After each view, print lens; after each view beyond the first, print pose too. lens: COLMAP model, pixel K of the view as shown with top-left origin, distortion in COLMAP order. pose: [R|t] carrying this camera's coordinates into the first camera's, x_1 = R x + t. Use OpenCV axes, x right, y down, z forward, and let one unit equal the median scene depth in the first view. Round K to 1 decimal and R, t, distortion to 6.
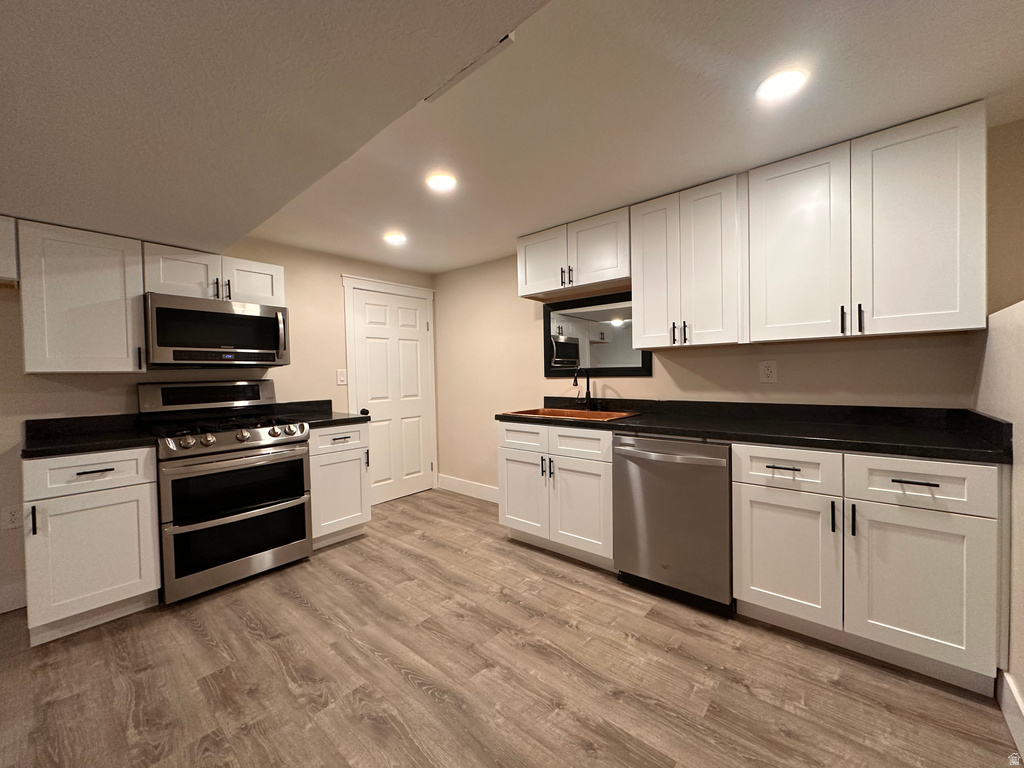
lens RADIAL K [[408.0, 0, 512.8], [0, 408.0, 382.6], [0, 0, 1]] dist [-0.002051, 0.000285]
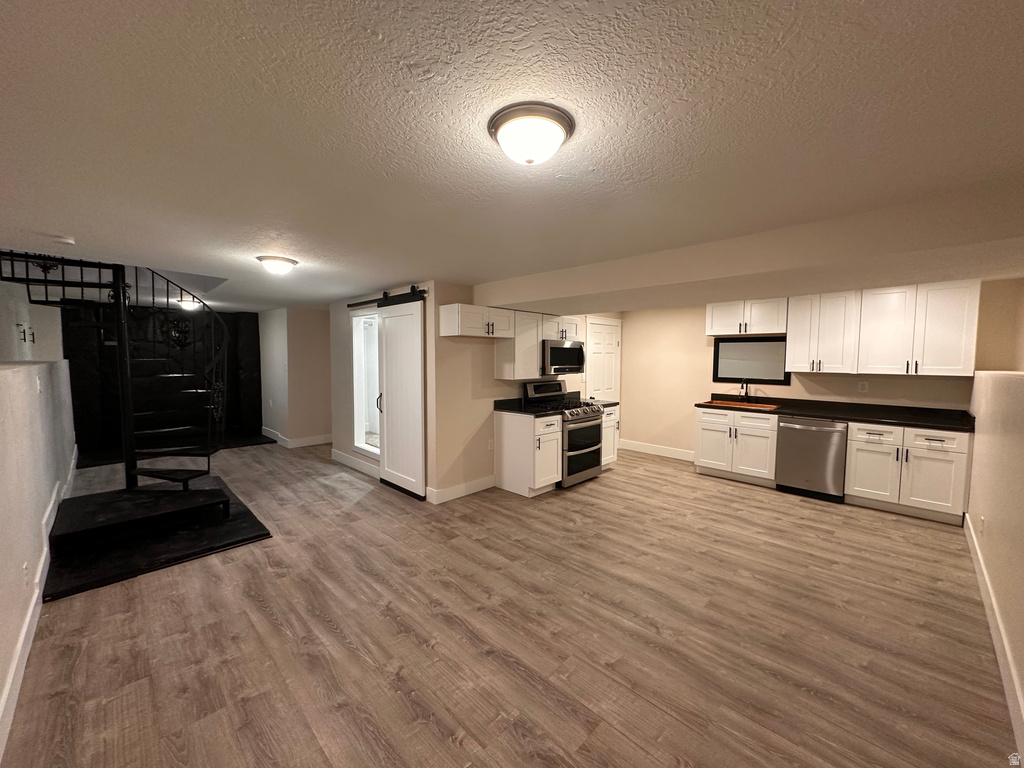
lens RADIAL K [[408.0, 0, 511.1], [0, 408.0, 383.9], [0, 0, 1]] dist [-0.002051, 0.000285]
pose [[0.997085, 0.029742, -0.070262, -0.991789], [-0.026348, 0.998464, 0.048743, -0.101588], [0.071604, -0.046750, 0.996337, -1.144272]]
